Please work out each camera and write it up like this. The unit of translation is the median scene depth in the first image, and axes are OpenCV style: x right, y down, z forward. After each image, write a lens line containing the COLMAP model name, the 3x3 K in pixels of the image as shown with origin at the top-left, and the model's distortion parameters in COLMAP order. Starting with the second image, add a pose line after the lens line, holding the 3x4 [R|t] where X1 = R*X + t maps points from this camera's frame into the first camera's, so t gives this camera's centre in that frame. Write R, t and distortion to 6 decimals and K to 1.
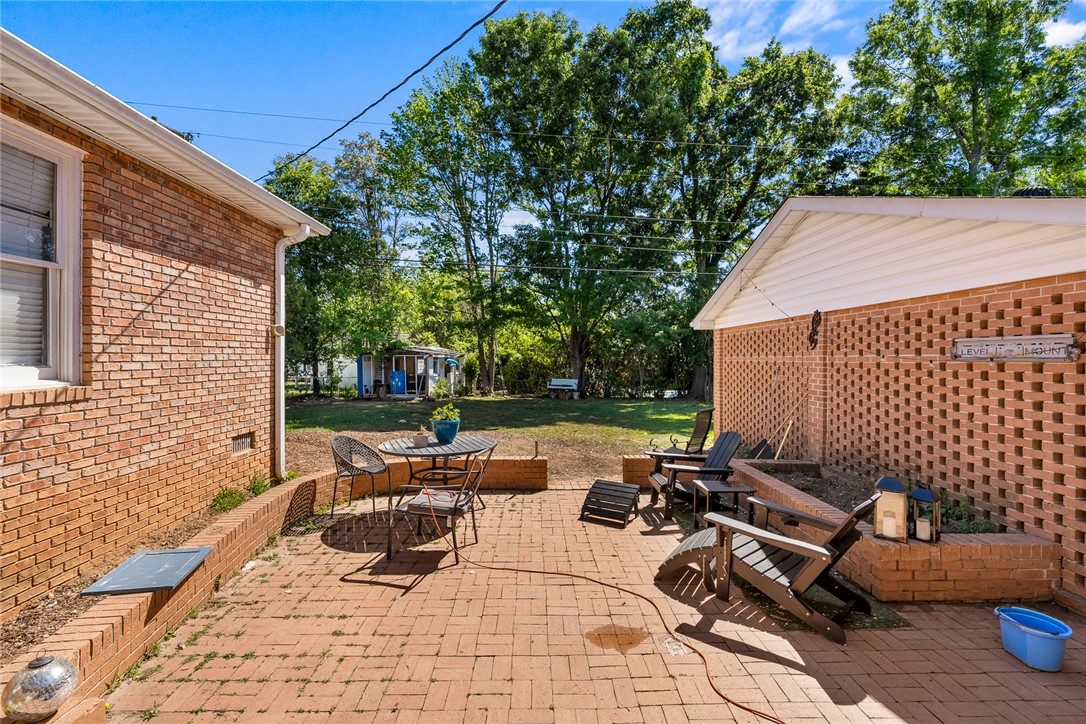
lens RADIAL K [[498.7, 0, 543.5], [0, 498.7, 357.7], [0, 0, 1]] dist [0.004287, 0.000574]
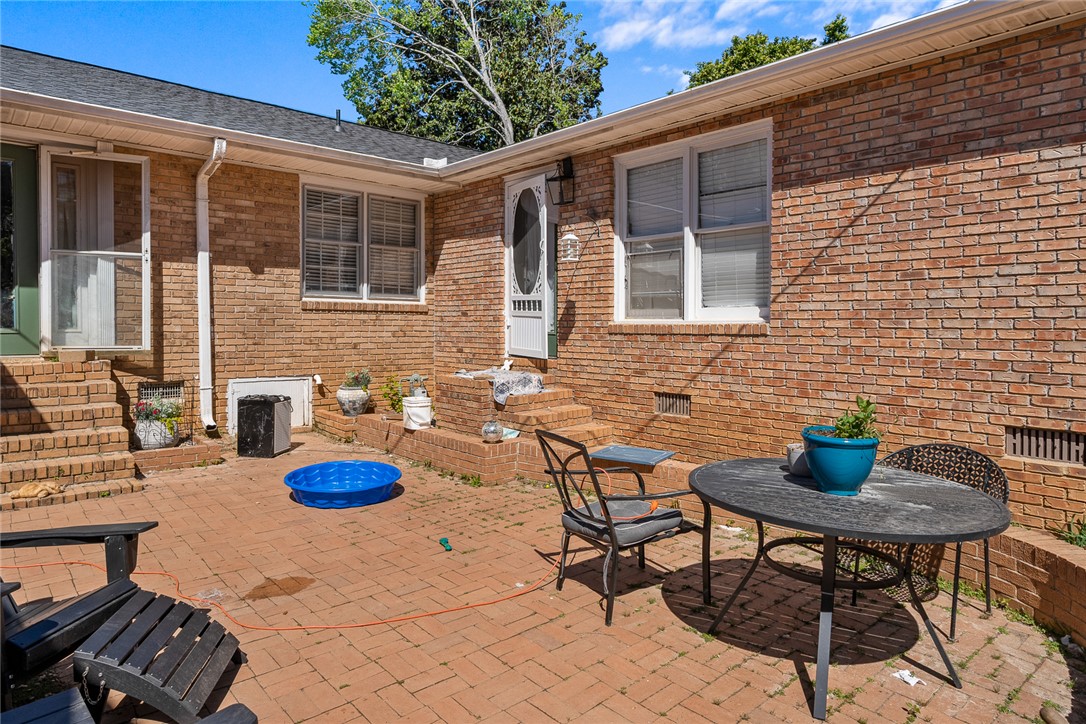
lens RADIAL K [[667.2, 0, 541.3], [0, 667.2, 338.0], [0, 0, 1]] dist [0.007224, 0.001282]
pose [[-0.759443, 0.004477, -0.650559, 0.393843], [-0.011184, 0.999739, 0.019937, 0.054651], [0.650478, 0.022417, -0.759194, 1.529892]]
